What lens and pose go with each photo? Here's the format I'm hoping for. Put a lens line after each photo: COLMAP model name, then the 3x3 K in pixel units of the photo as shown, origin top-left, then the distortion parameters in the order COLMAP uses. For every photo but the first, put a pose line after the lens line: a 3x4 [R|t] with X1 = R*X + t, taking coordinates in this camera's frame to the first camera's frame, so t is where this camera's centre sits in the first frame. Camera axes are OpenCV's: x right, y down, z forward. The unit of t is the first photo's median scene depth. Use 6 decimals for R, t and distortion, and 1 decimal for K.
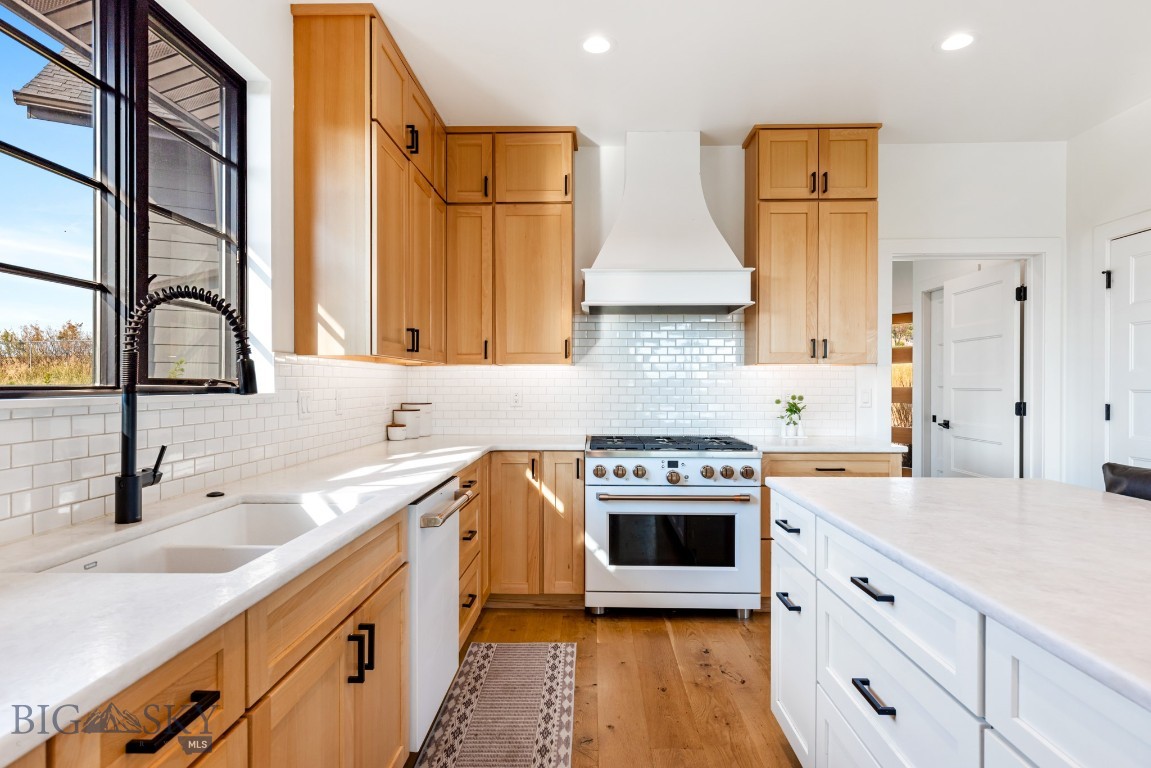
lens RADIAL K [[642.0, 0, 573.0], [0, 642.0, 384.4], [0, 0, 1]] dist [0.006664, 0.000906]
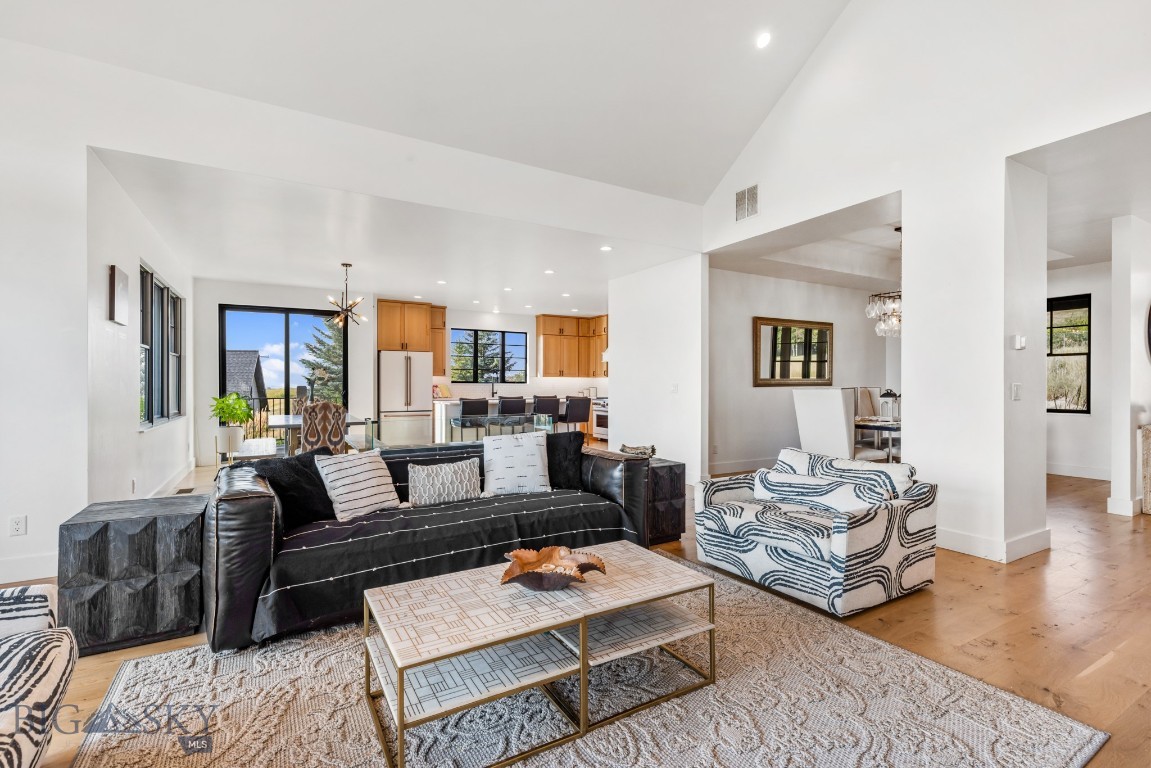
lens RADIAL K [[524.9, 0, 580.6], [0, 524.9, 385.7], [0, 0, 1]] dist [0.008759, -0.001144]
pose [[0.529160, 0.002602, -0.848518, 2.552893], [-0.000934, 0.999996, 0.002484, 0.010742], [0.848521, -0.000522, 0.529161, -0.763416]]
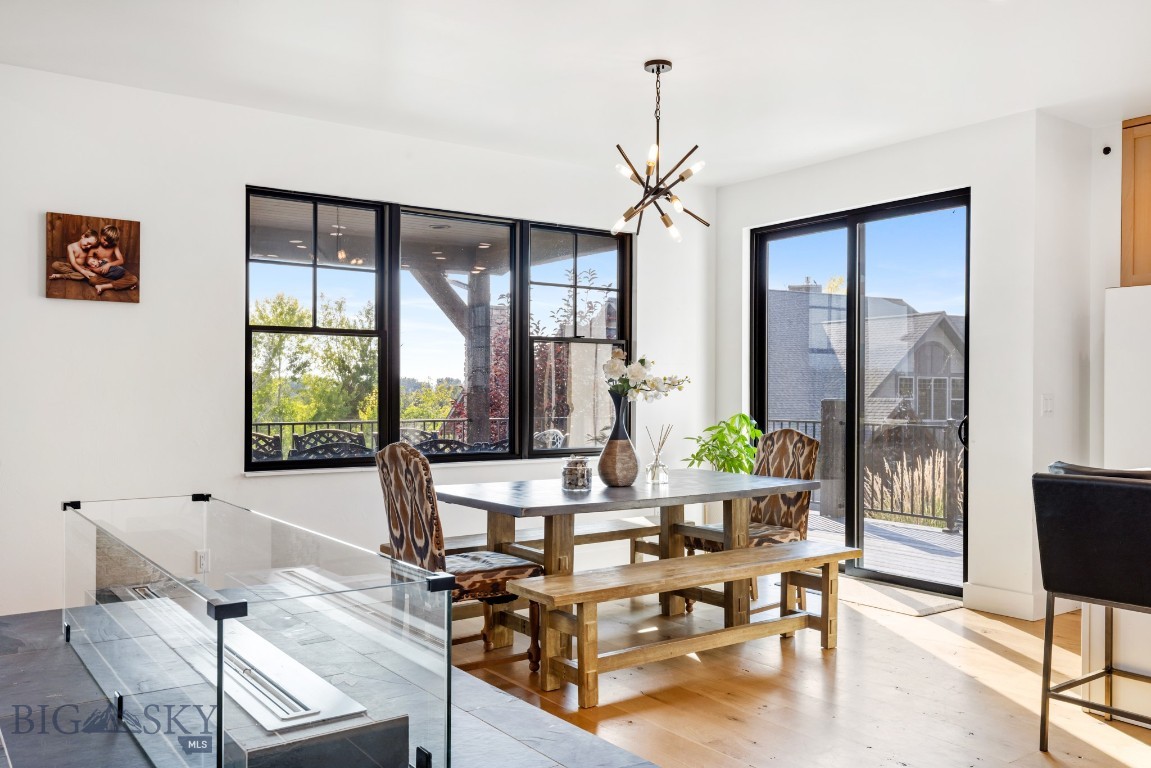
lens RADIAL K [[941.5, 0, 575.9], [0, 941.5, 391.7], [0, 0, 1]] dist [0.008498, -0.012382]
pose [[-0.799563, -0.002449, -0.600578, 1.354806], [-0.005886, 0.999976, 0.003759, -0.000810], [0.600554, 0.006540, -0.799558, 0.394867]]
